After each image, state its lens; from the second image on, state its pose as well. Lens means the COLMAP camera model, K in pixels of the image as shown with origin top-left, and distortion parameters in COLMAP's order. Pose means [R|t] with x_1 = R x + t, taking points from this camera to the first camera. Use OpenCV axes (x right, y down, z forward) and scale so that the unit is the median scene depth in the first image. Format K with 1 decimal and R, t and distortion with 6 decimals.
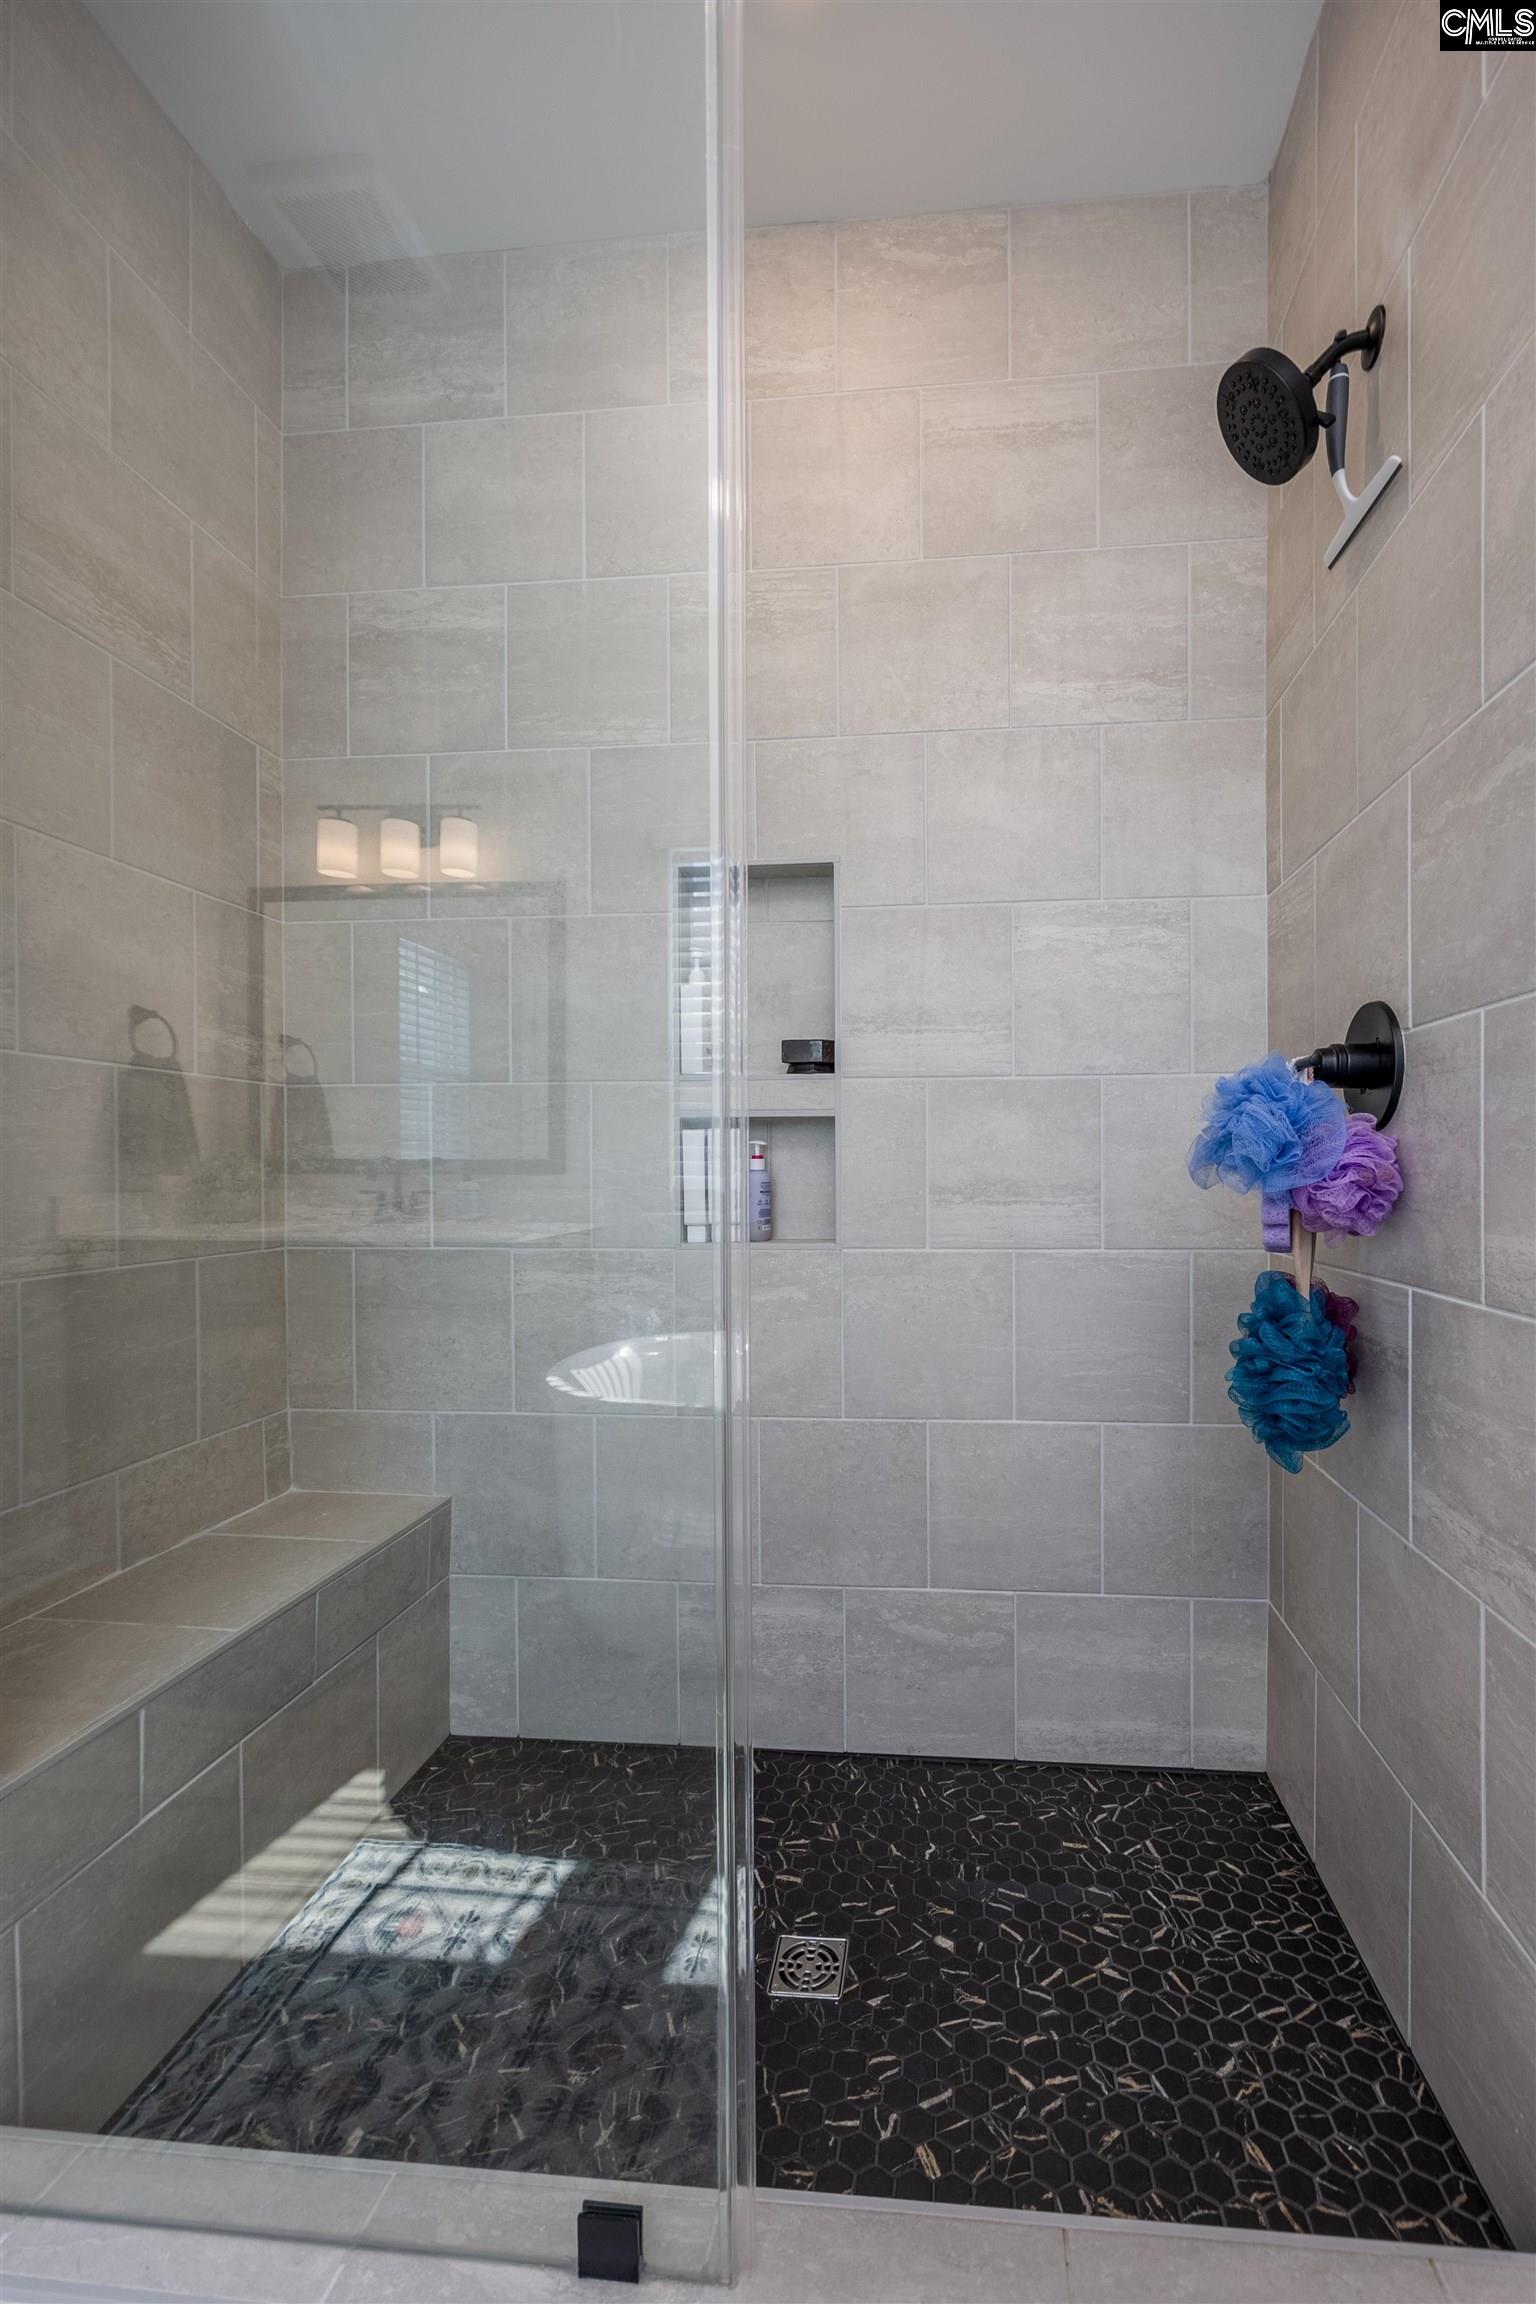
lens RADIAL K [[966.5, 0, 767.5], [0, 966.5, 1163.0], [0, 0, 1]] dist [-0.004250, 0.000268]
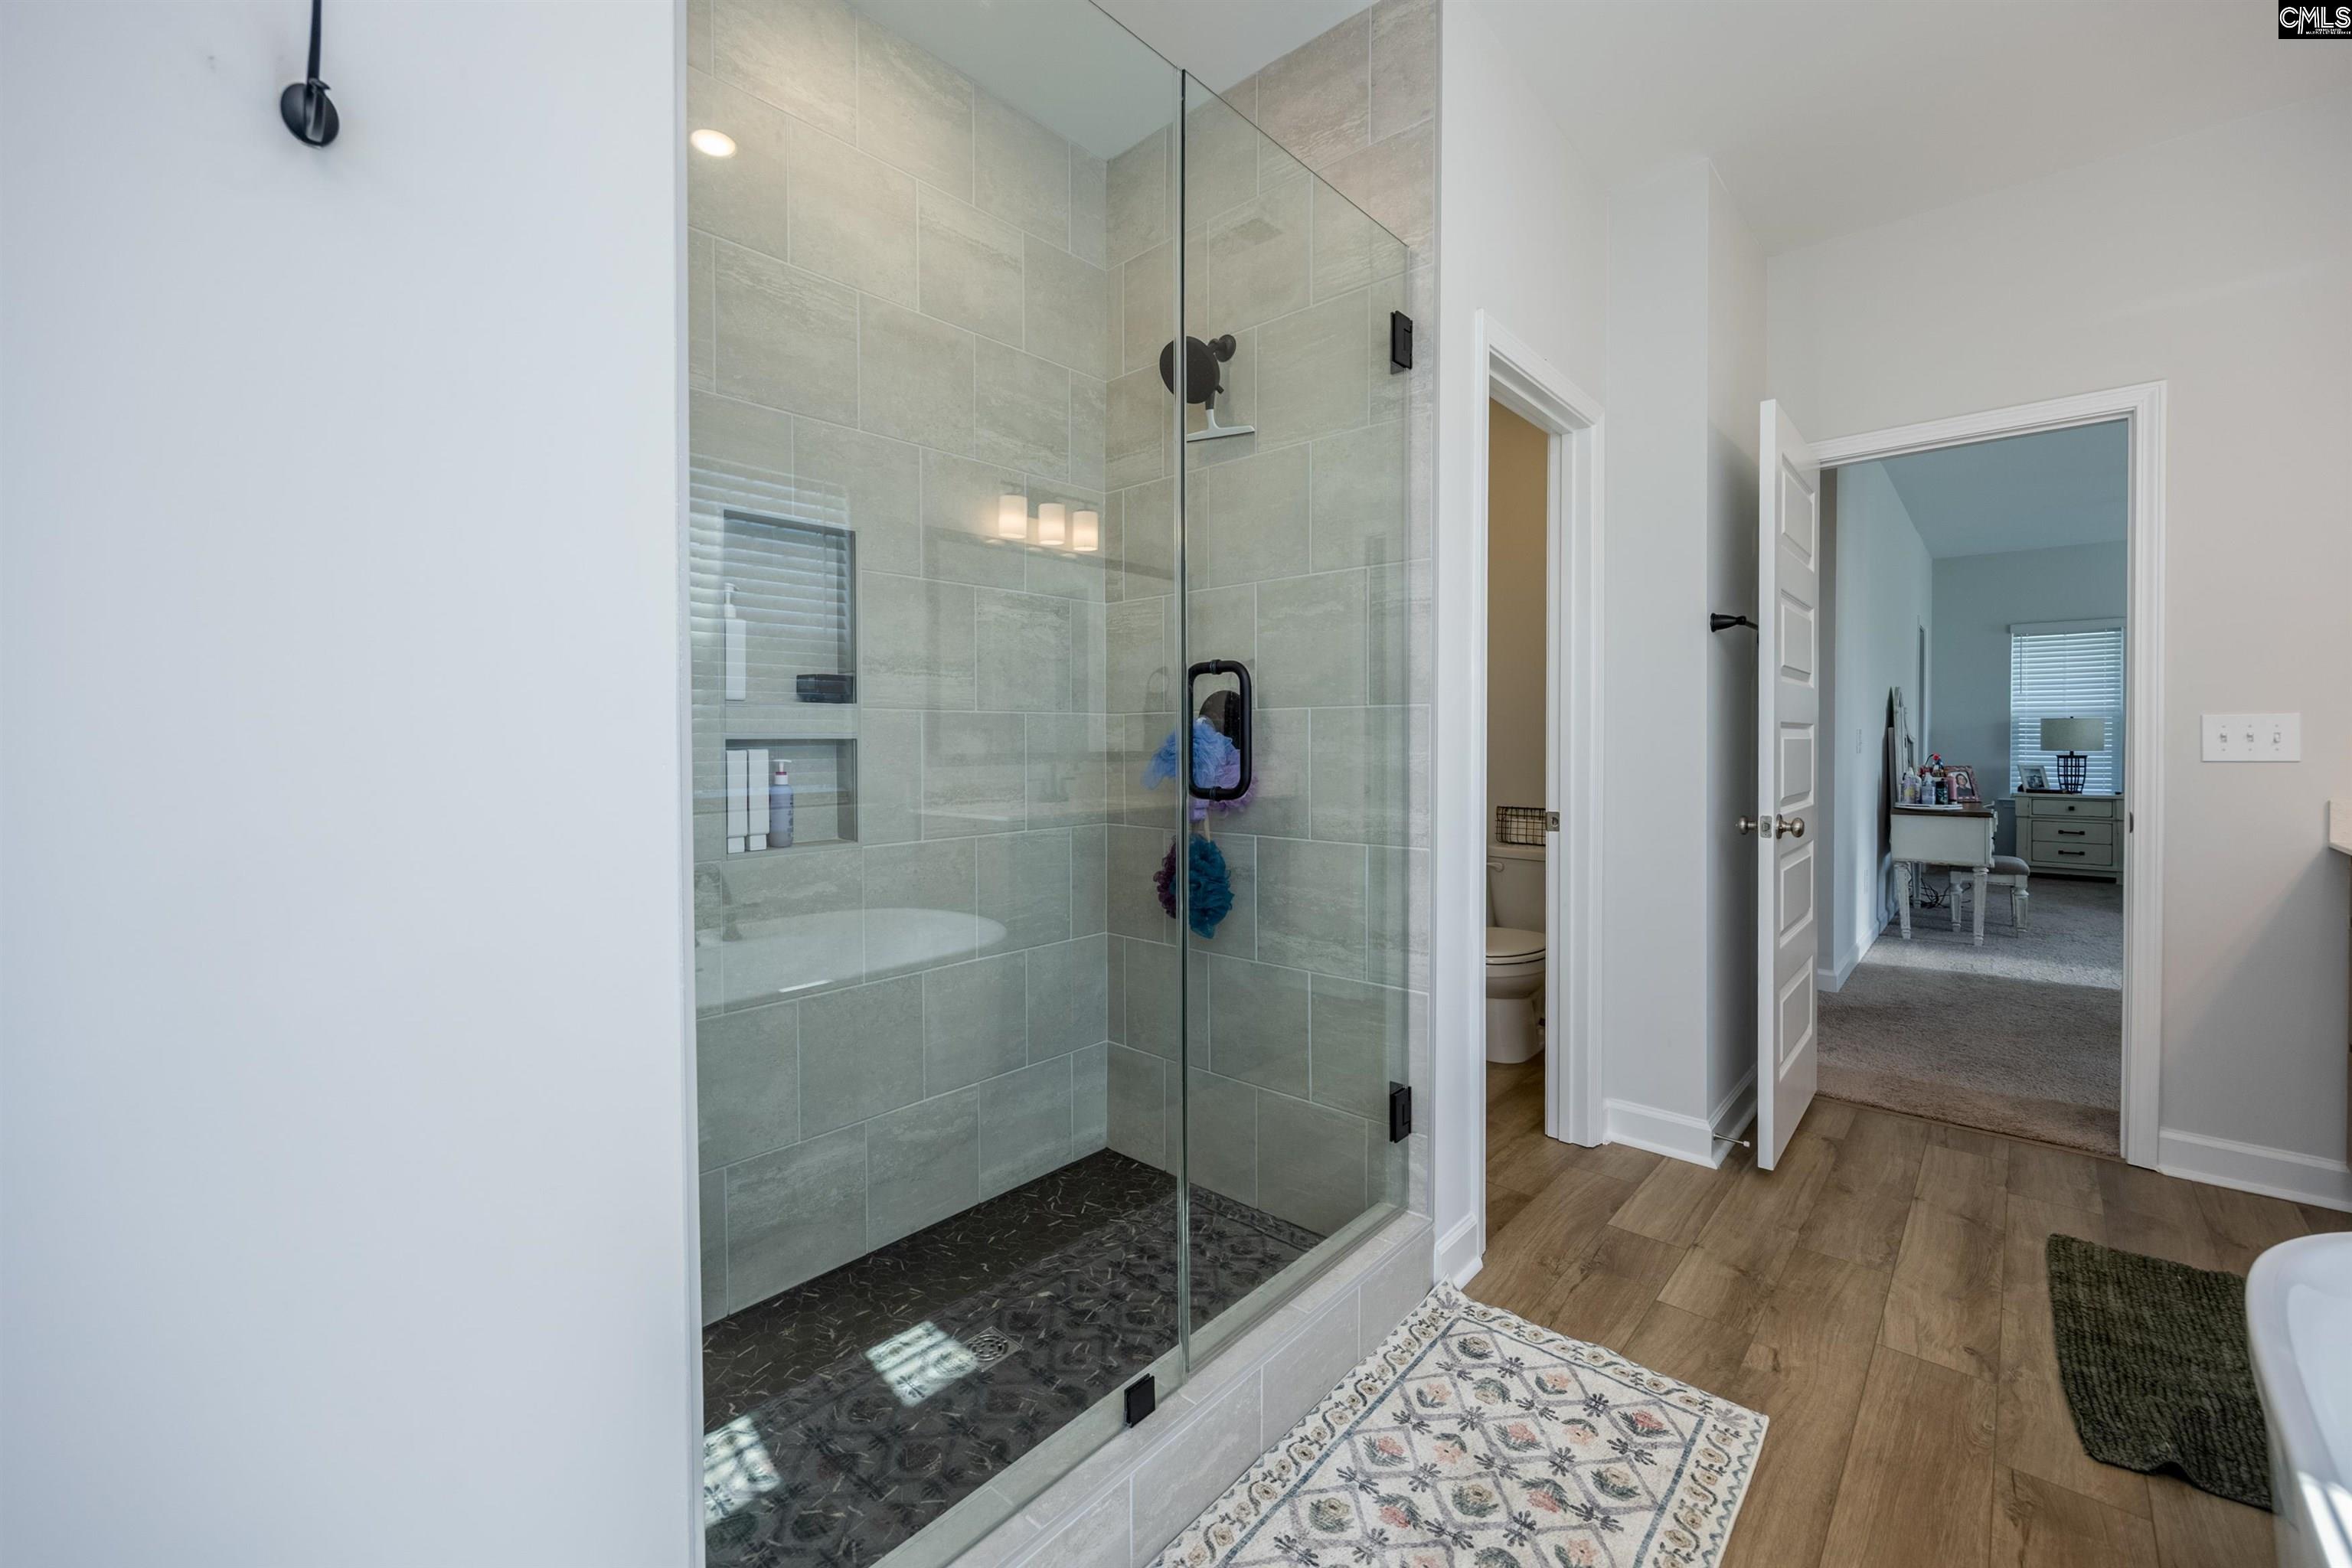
lens RADIAL K [[949.8, 0, 1176.5], [0, 949.8, 741.5], [0, 0, 1]] dist [0.001315, 0.000115]
pose [[0.606207, -0.001747, 0.795305, -0.658485], [0.003303, 0.999994, -0.000321, -0.044321], [-0.795300, 0.002821, 0.606209, -0.055380]]
